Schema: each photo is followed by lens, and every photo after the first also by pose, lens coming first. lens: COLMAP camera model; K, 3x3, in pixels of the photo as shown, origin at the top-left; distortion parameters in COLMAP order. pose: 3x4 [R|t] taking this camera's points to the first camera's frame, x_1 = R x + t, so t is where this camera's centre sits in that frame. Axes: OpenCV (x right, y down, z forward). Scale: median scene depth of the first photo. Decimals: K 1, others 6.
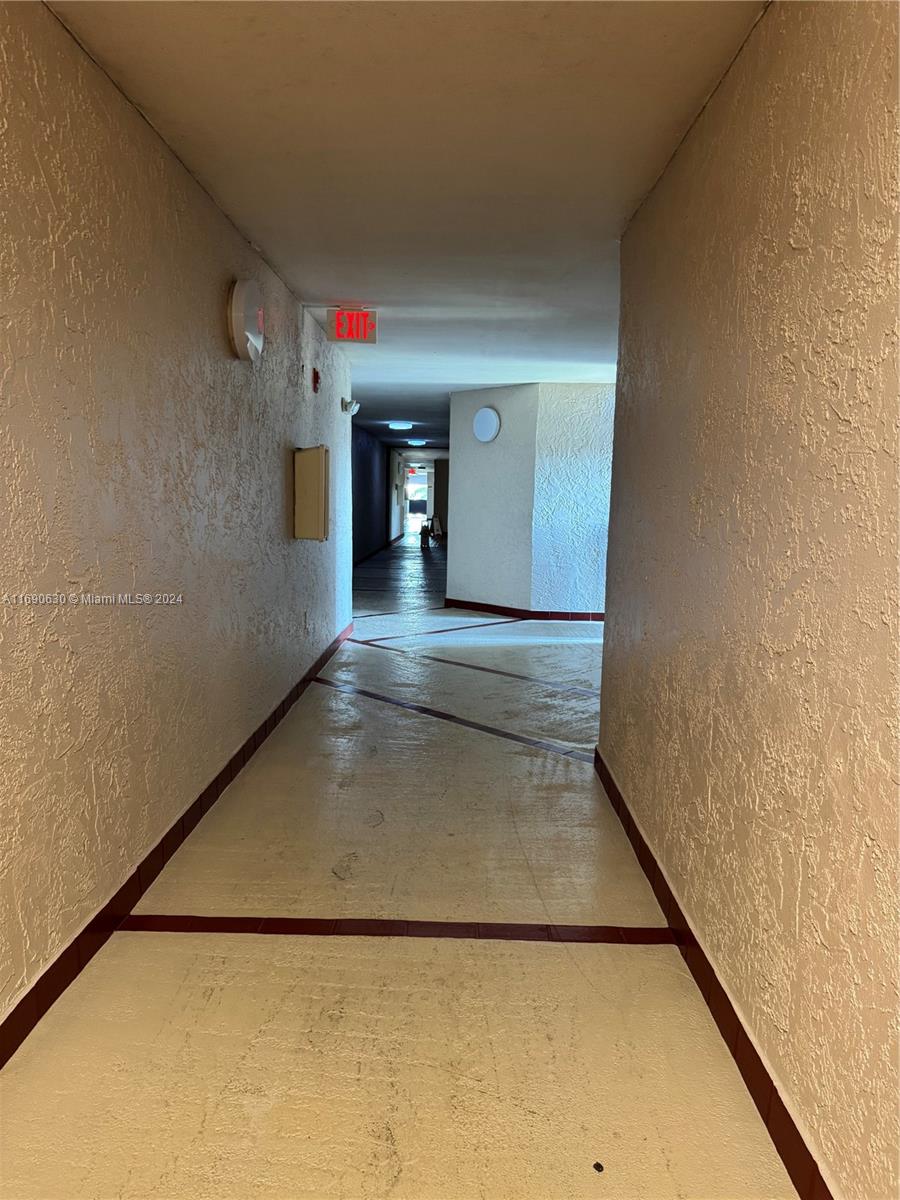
lens RADIAL K [[837.7, 0, 454.8], [0, 837.7, 600.7], [0, 0, 1]] dist [0.131853, -0.227446]
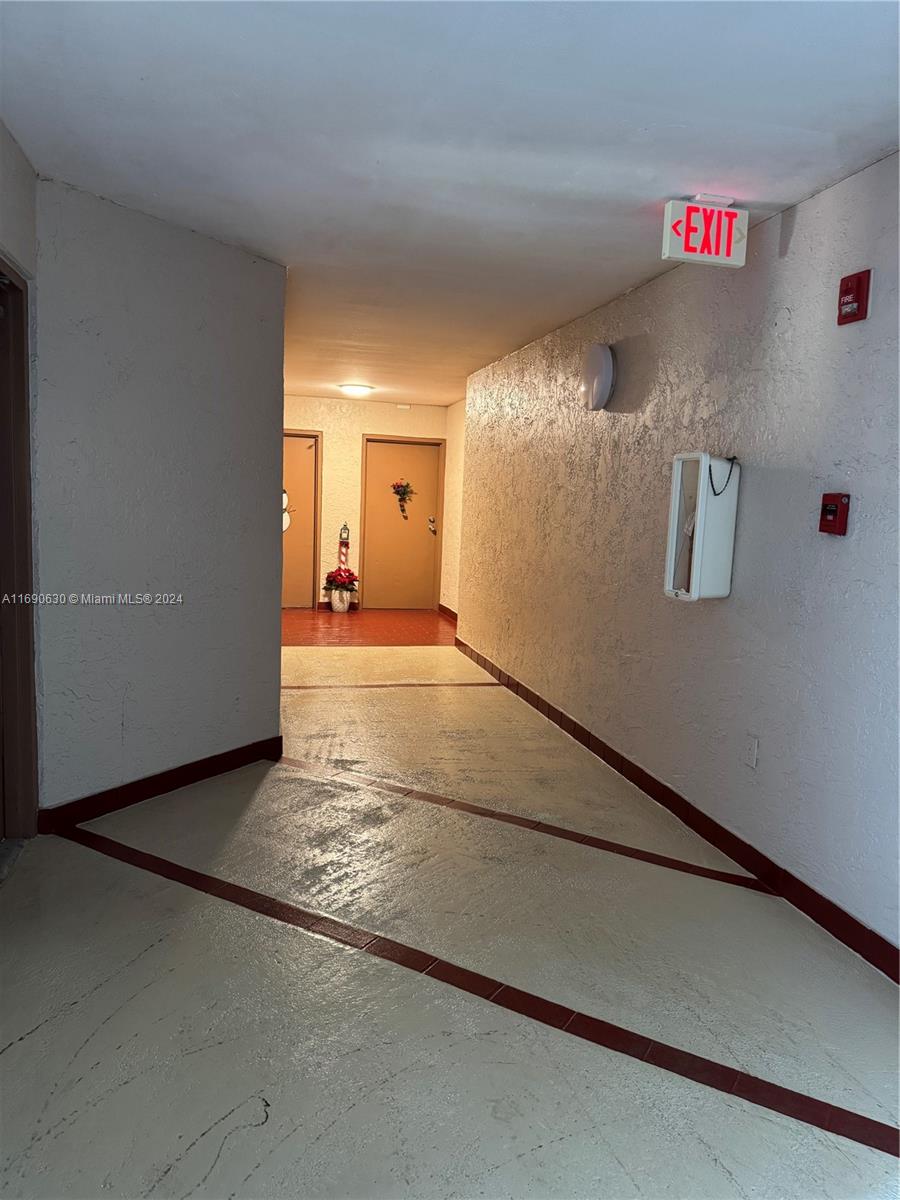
lens RADIAL K [[837.7, 0, 454.8], [0, 837.7, 600.7], [0, 0, 1]] dist [0.131853, -0.227446]
pose [[-0.967767, -0.035680, -0.249309, 0.231428], [-0.094785, 0.968731, 0.229294, -0.262335], [0.233332, 0.245533, -0.940888, 2.045631]]
